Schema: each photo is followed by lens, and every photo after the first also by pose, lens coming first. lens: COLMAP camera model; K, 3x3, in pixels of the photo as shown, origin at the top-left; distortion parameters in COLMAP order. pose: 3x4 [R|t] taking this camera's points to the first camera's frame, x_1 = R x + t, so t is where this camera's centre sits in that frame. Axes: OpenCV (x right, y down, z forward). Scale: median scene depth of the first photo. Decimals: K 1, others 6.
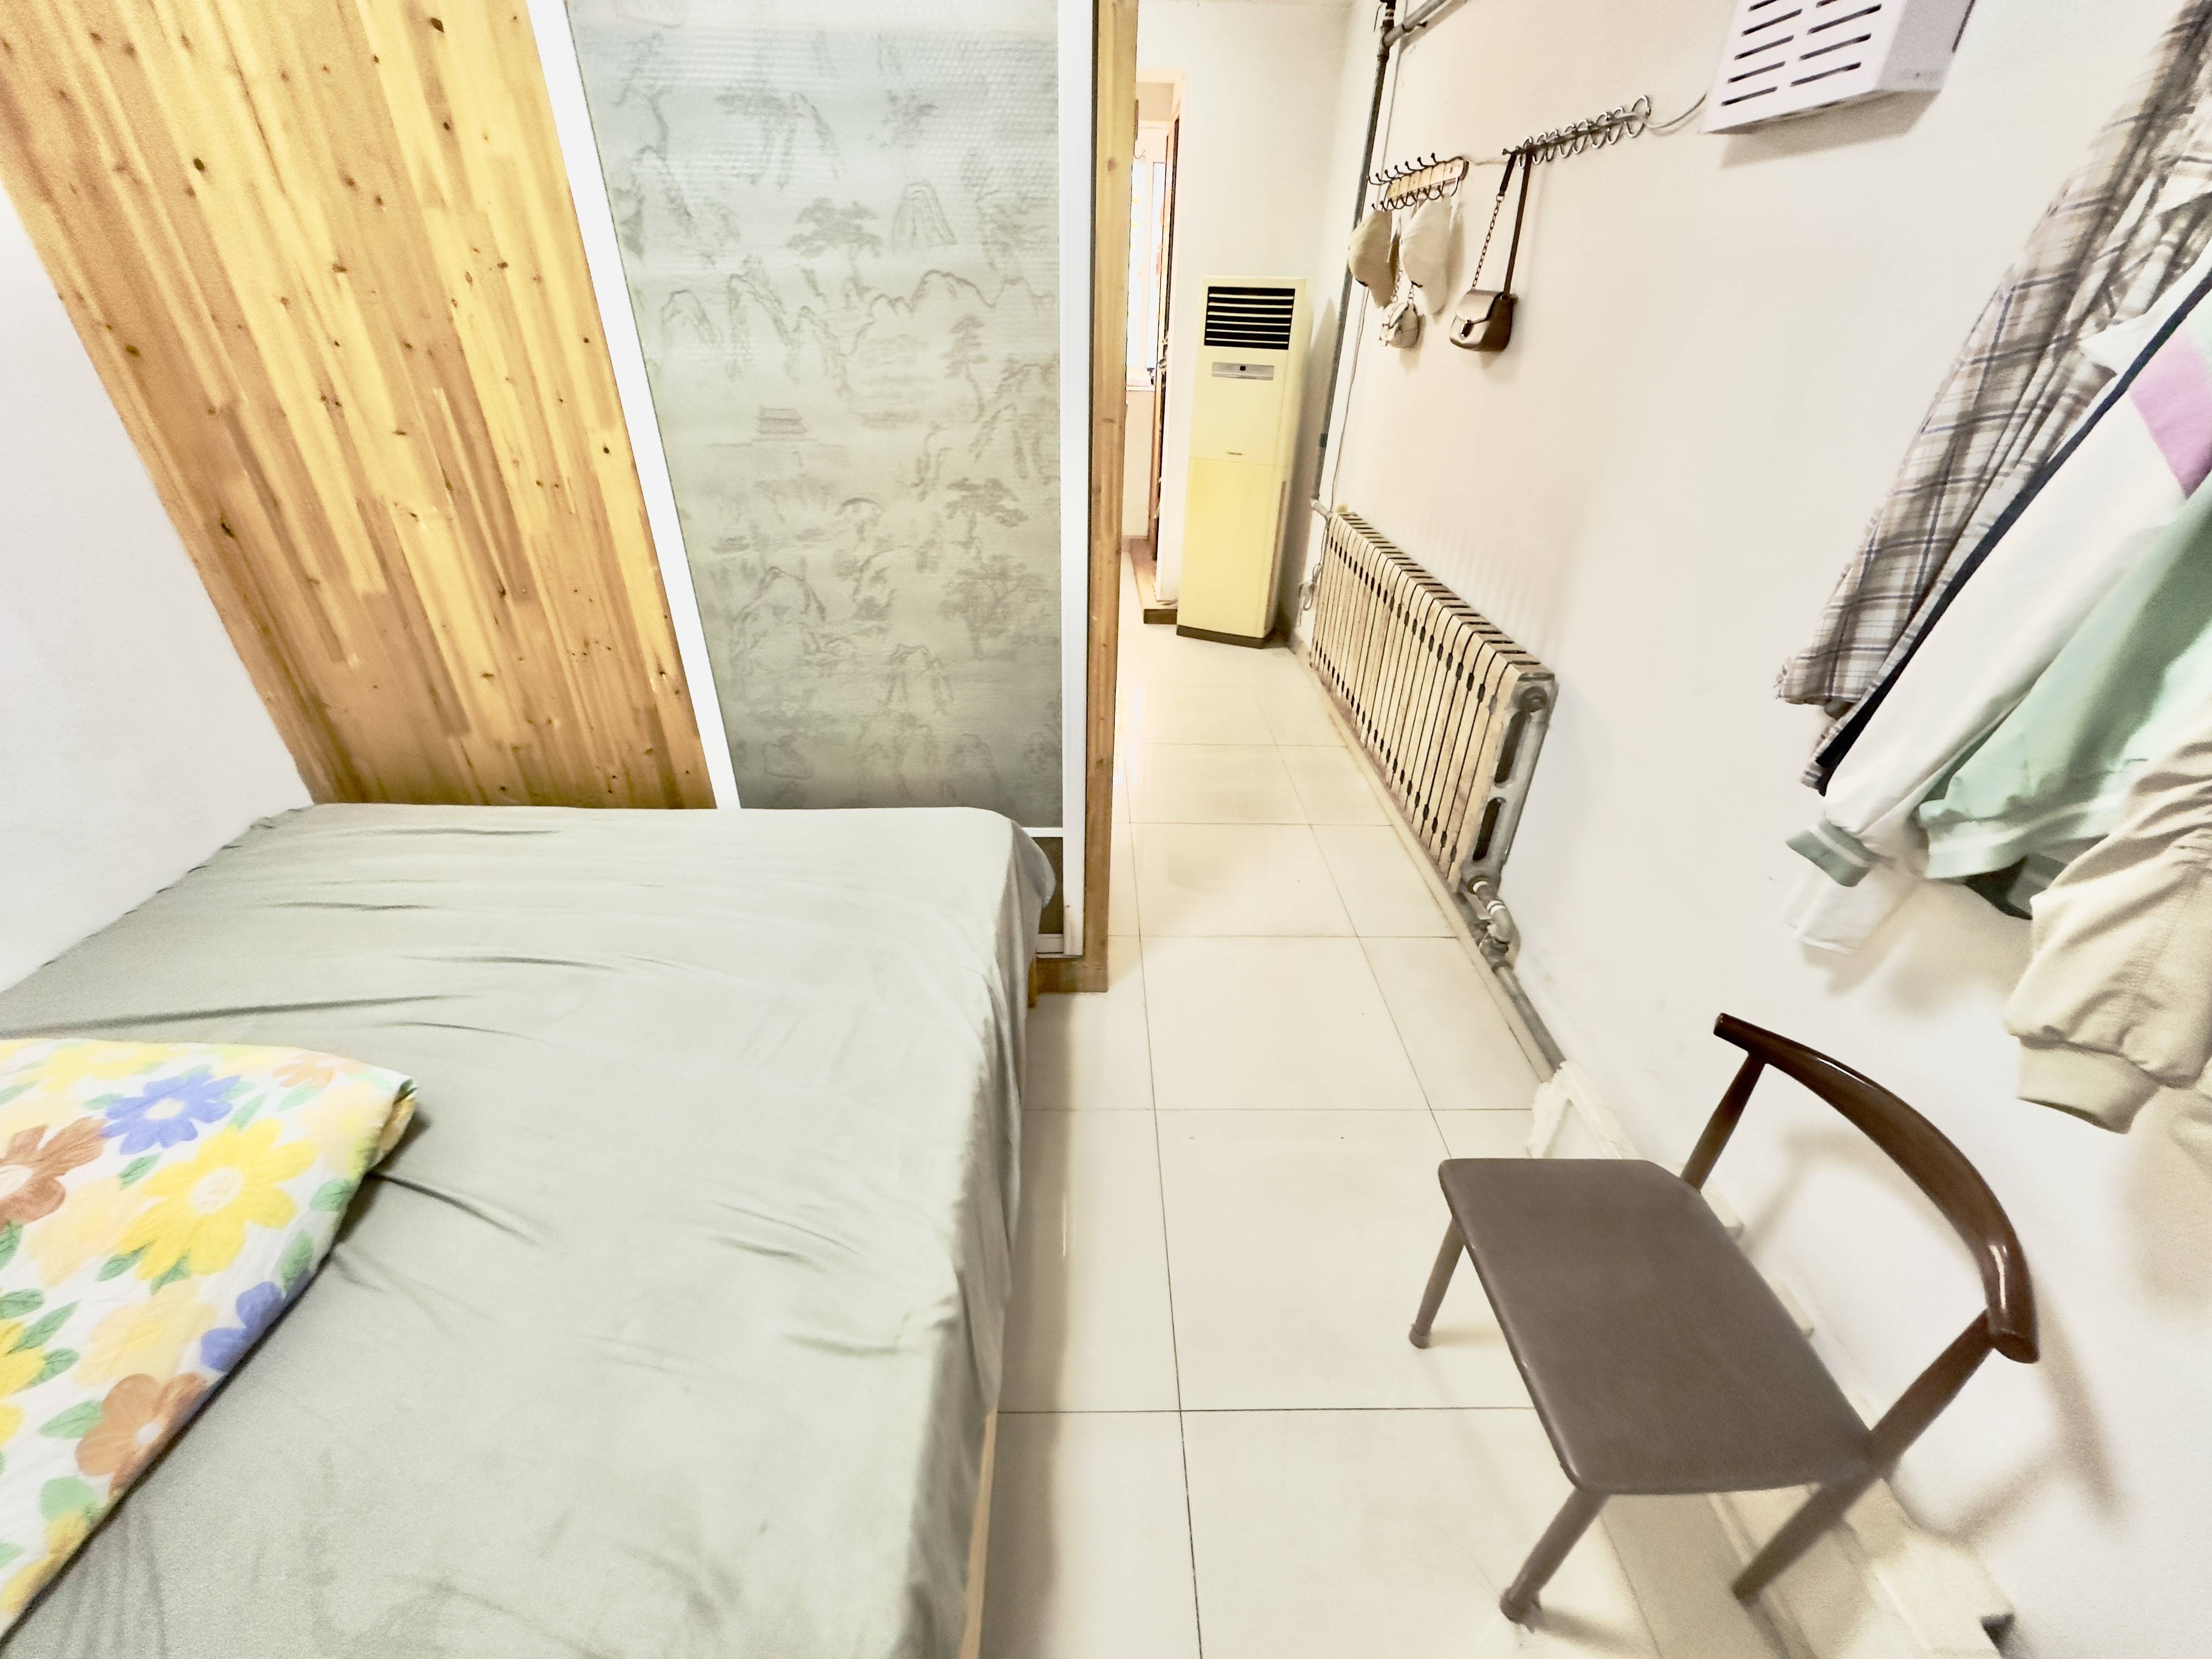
lens RADIAL K [[885.1, 0, 1108.0], [0, 885.1, 837.4], [0, 0, 1]] dist [-0.004633, 0.000594]
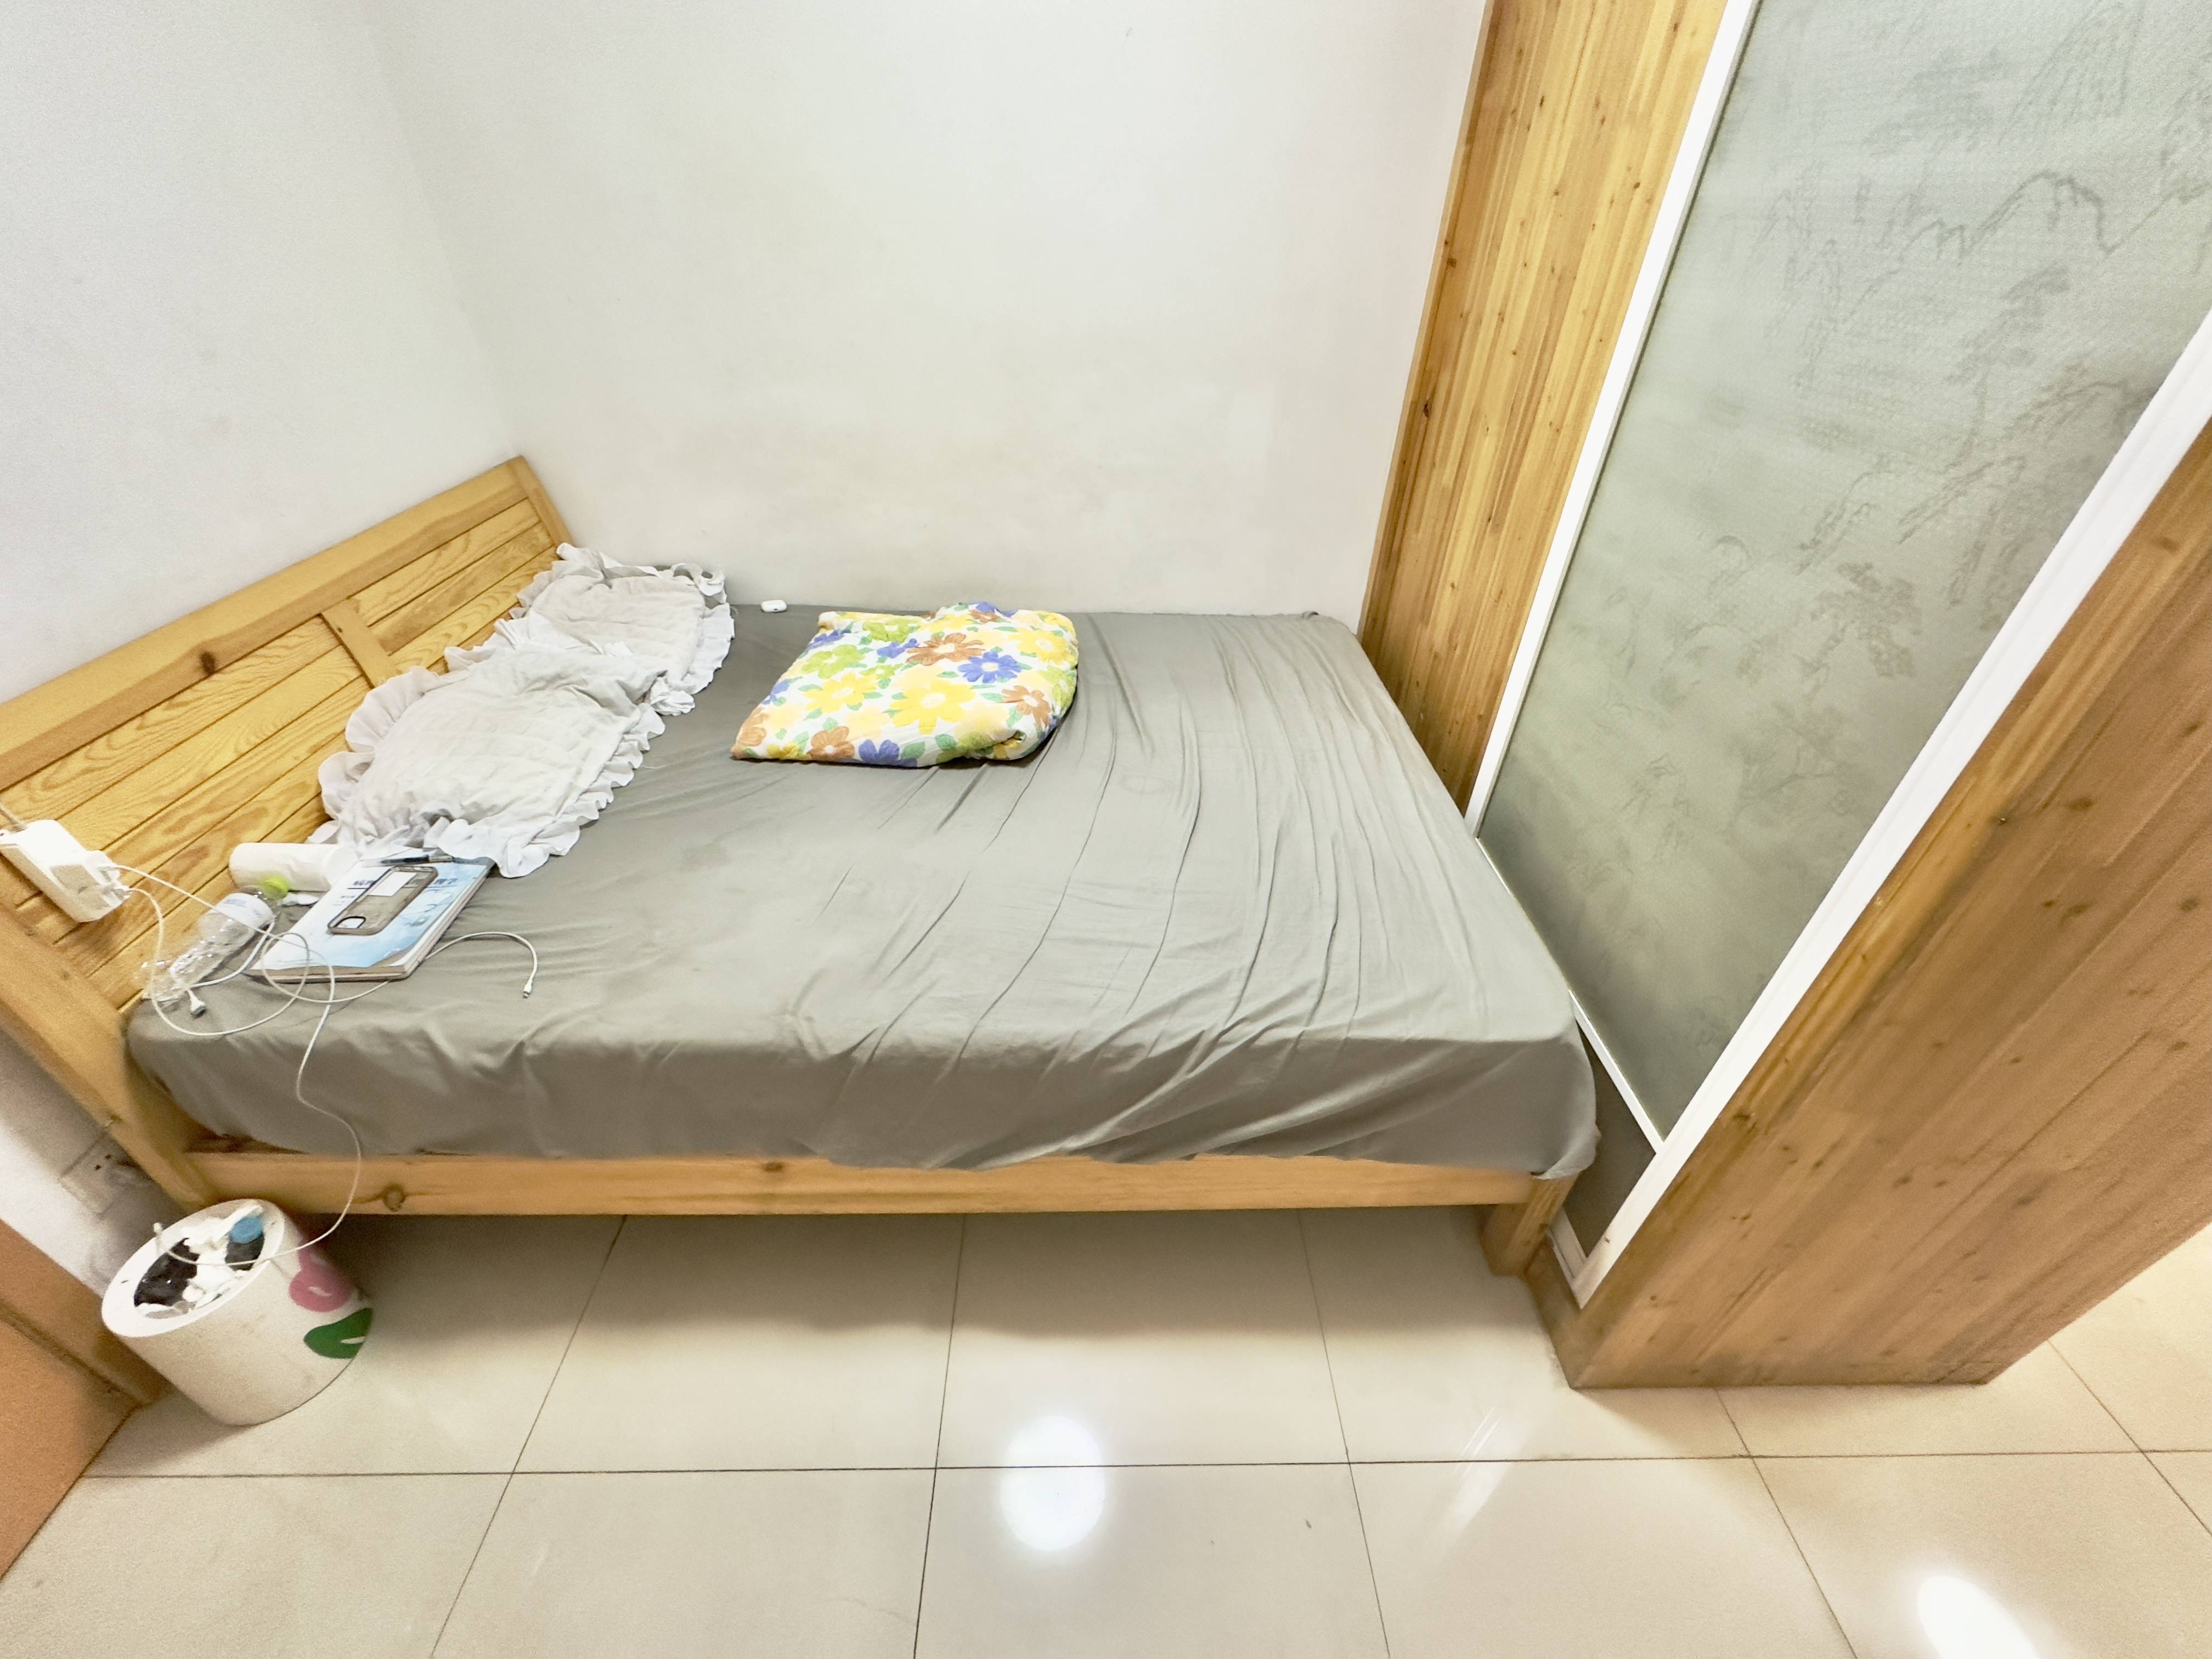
lens RADIAL K [[885.1, 0, 1103.1], [0, 885.1, 836.7], [0, 0, 1]] dist [-0.004633, 0.000594]
pose [[-0.010356, 0.574450, -0.818474, 0.408700], [-0.543367, 0.683893, 0.486870, -0.305011], [0.839431, 0.449774, 0.305055, 0.516270]]
